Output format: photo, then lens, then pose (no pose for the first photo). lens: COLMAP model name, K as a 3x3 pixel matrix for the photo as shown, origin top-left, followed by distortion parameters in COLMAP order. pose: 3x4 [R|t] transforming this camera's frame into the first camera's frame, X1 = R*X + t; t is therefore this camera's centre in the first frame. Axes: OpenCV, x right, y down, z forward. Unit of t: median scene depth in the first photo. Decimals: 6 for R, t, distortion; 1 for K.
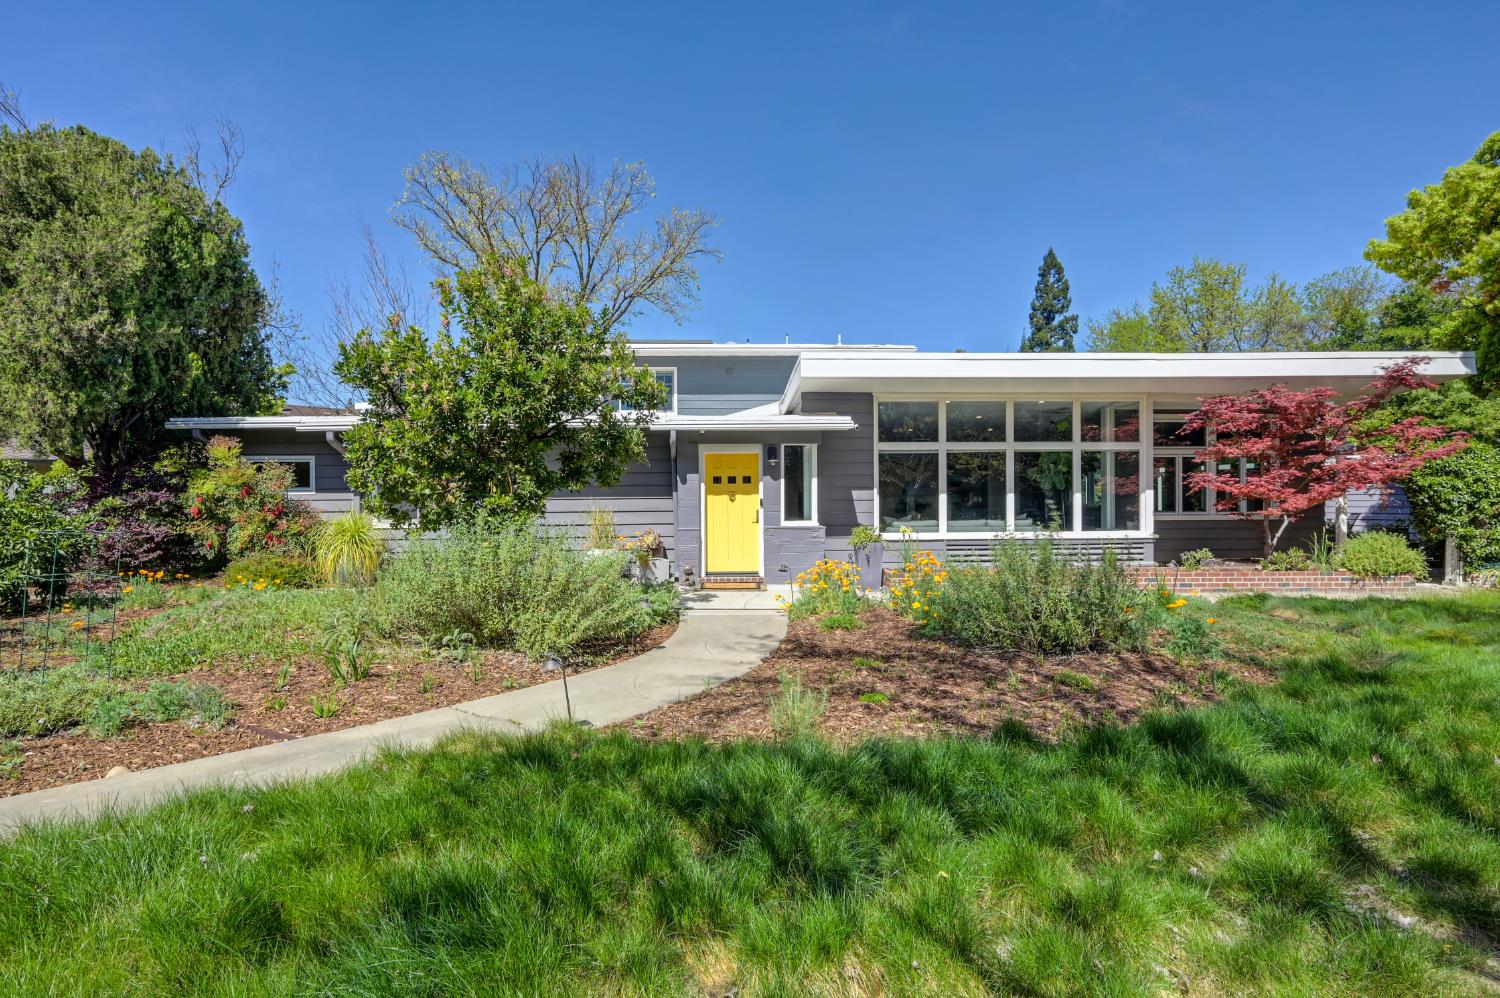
lens RADIAL K [[764.3, 0, 750.0], [0, 764.3, 499.0], [0, 0, 1]] dist [-0.002898, -0.000460]
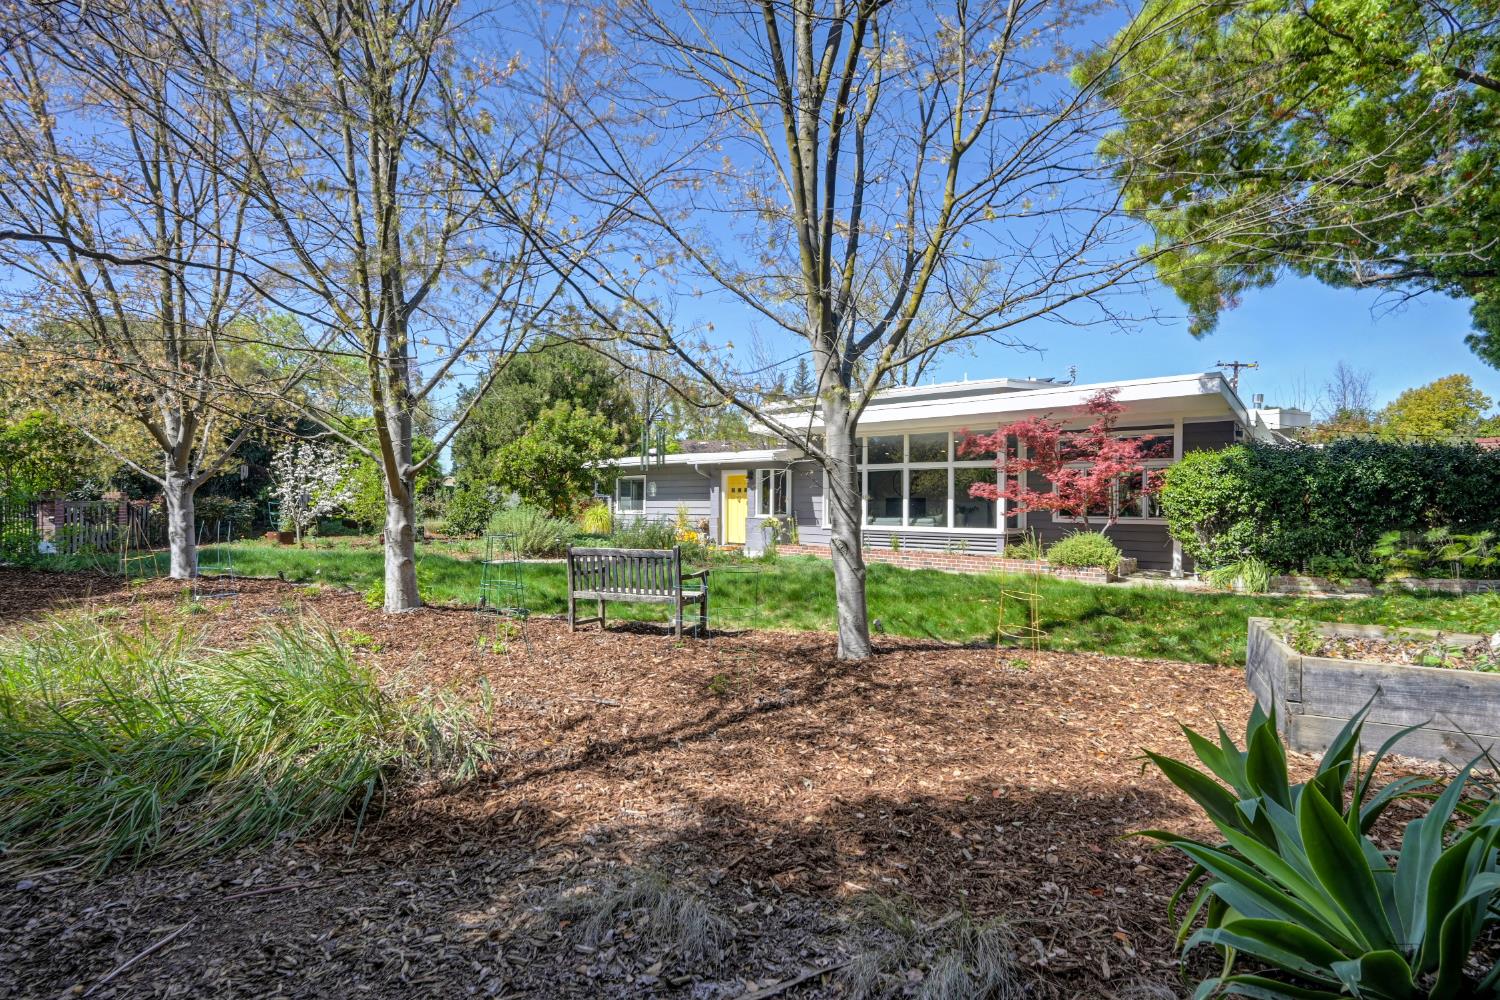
lens RADIAL K [[681.5, 0, 738.5], [0, 681.5, 507.0], [0, 0, 1]] dist [0.000571, 0.000018]
pose [[0.751100, 0.014307, -0.660034, 0.948944], [-0.008335, 0.999891, 0.012188, -0.005667], [0.660136, -0.003653, 0.751137, -0.161403]]
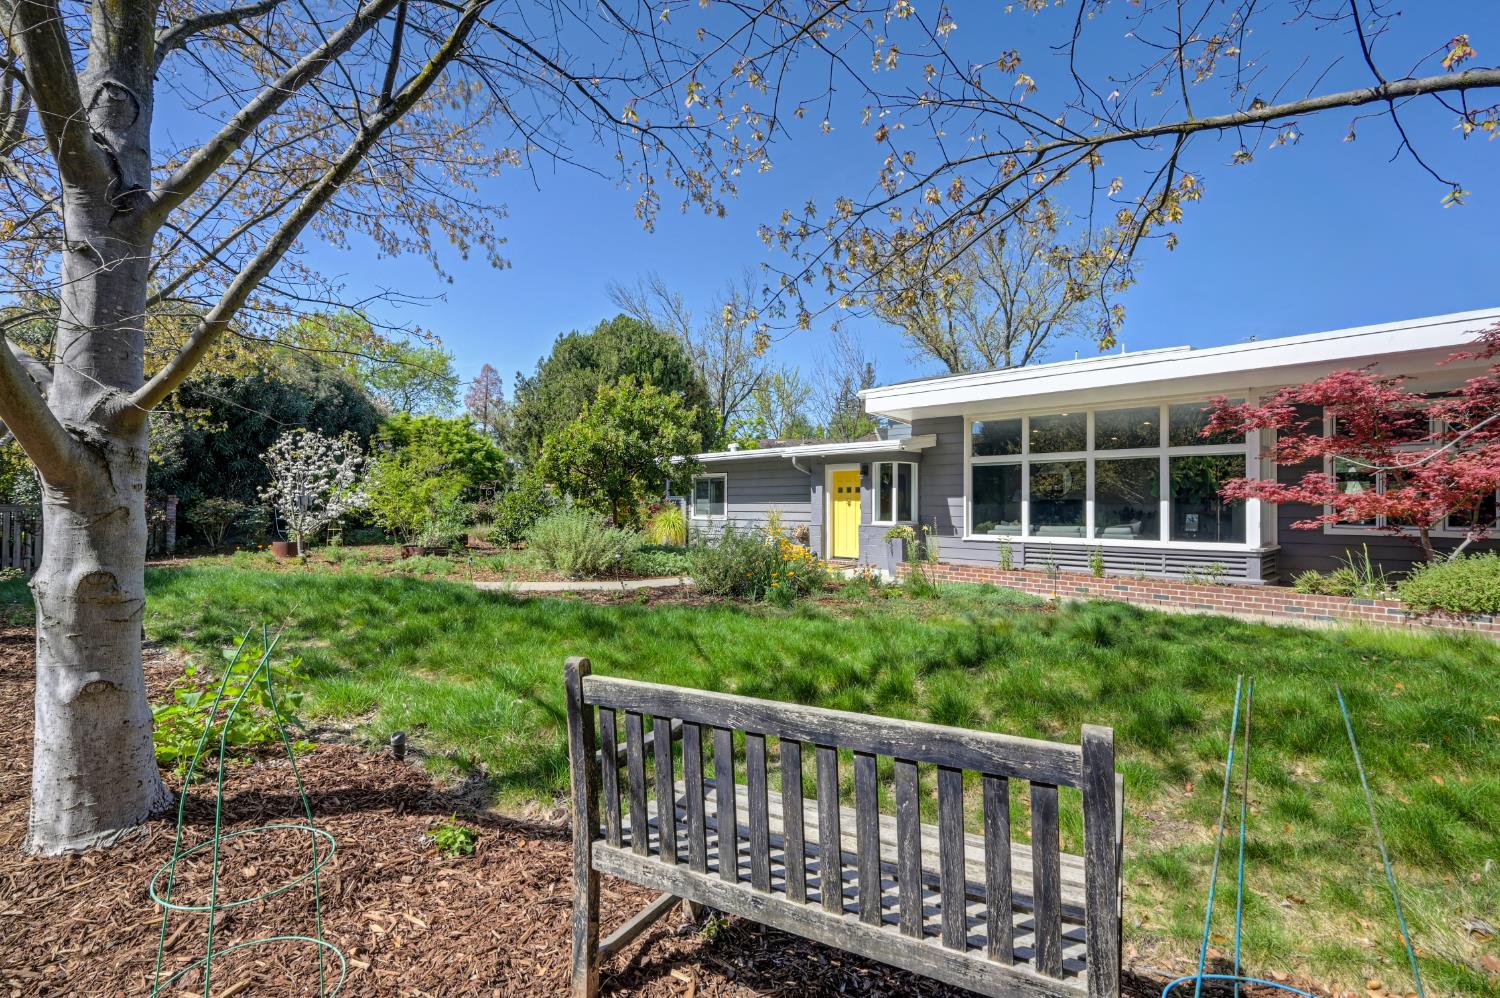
lens RADIAL K [[694.3, 0, 745.4], [0, 694.3, 497.9], [0, 0, 1]] dist [0.000960, 0.000254]
pose [[0.686003, 0.000950, -0.727599, 0.709587], [-0.007130, 0.999960, -0.005416, -0.002866], [0.727564, 0.008903, 0.685982, 0.016289]]
